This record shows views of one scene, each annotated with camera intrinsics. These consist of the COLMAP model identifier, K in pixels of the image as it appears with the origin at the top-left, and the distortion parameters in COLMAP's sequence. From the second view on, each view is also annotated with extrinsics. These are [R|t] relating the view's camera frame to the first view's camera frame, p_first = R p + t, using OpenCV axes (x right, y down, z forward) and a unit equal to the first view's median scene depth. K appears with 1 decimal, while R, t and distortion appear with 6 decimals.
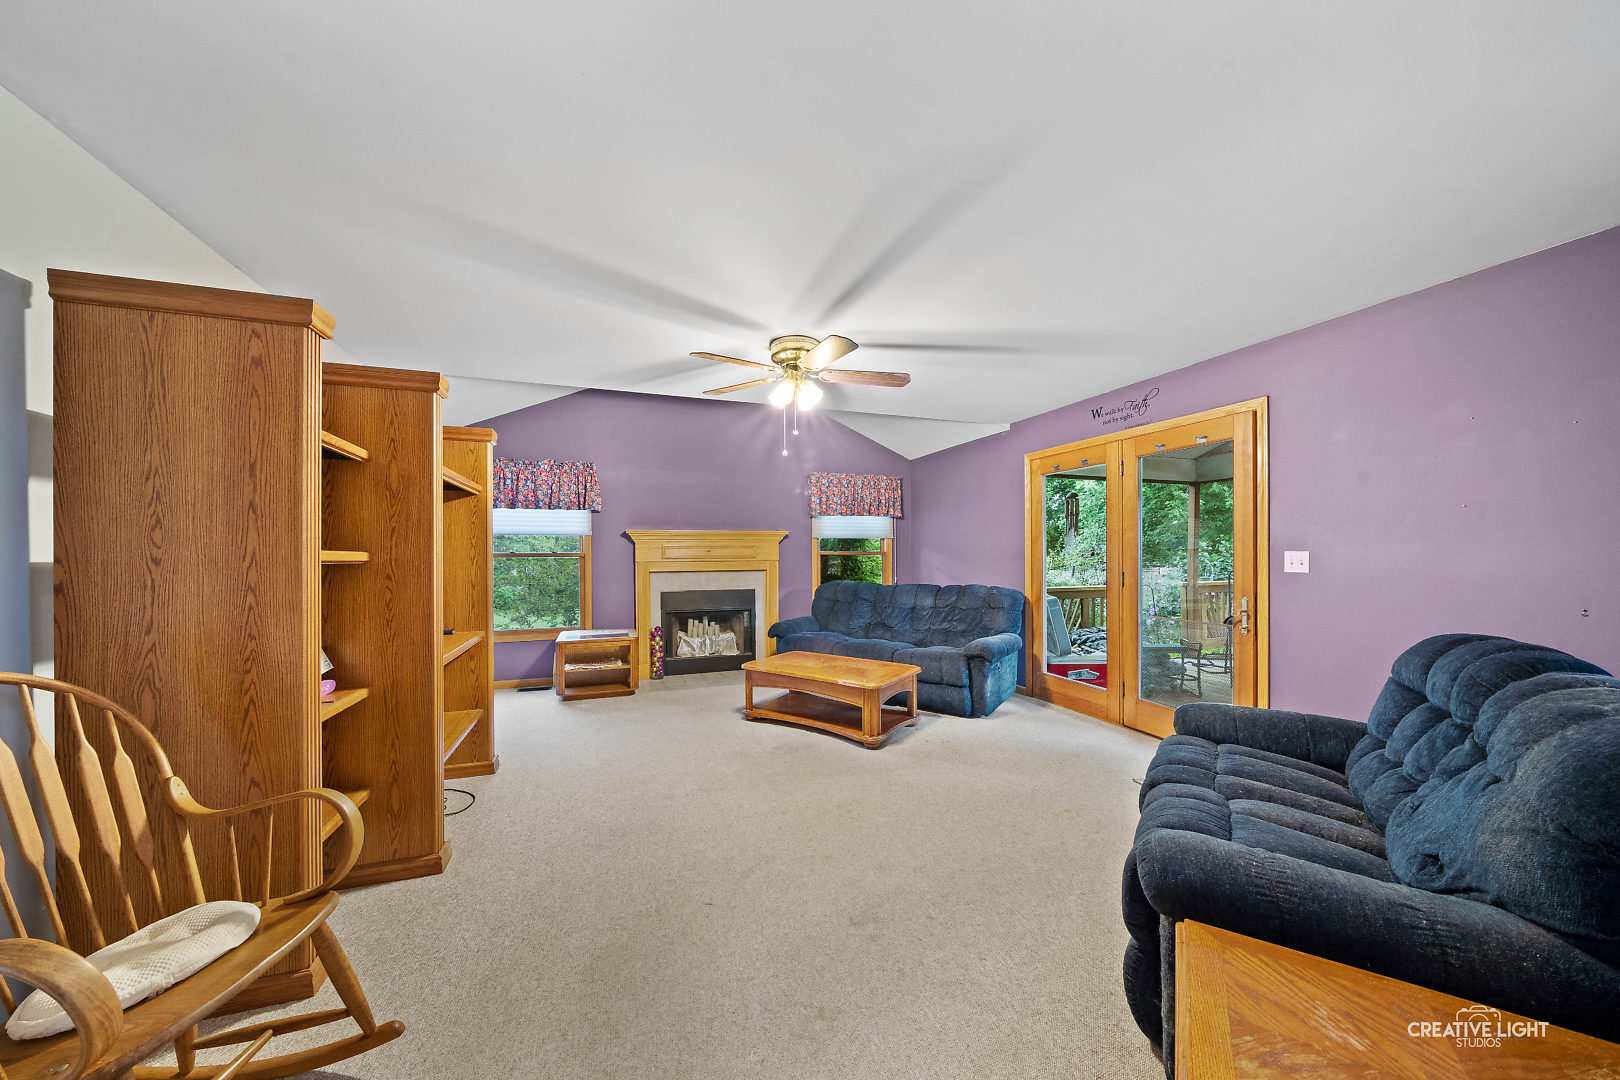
lens RADIAL K [[558.7, 0, 803.5], [0, 558.7, 554.8], [0, 0, 1]] dist [-0.008786, 0.000587]
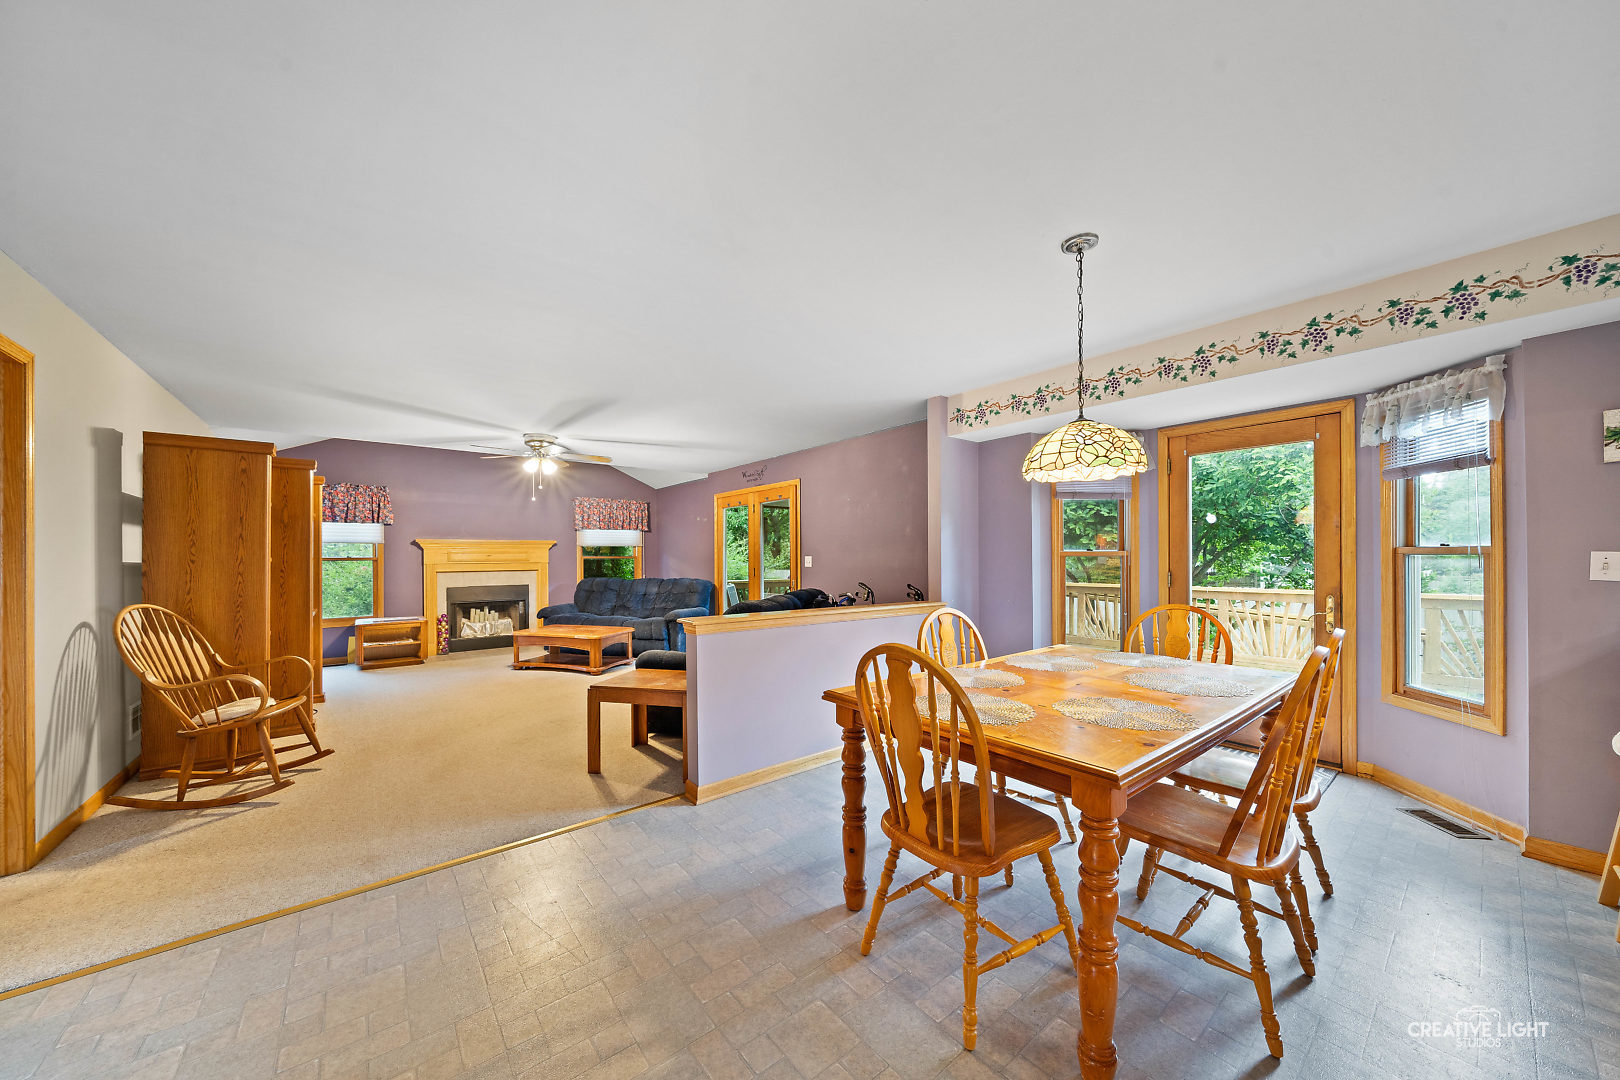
lens RADIAL K [[558.7, 0, 807.0], [0, 558.7, 553.4], [0, 0, 1]] dist [-0.008786, 0.000587]
pose [[0.944453, 0.001867, 0.328640, 0.116946], [0.000855, 0.999967, -0.008137, -0.000373], [-0.328644, 0.007966, 0.944420, -0.528804]]
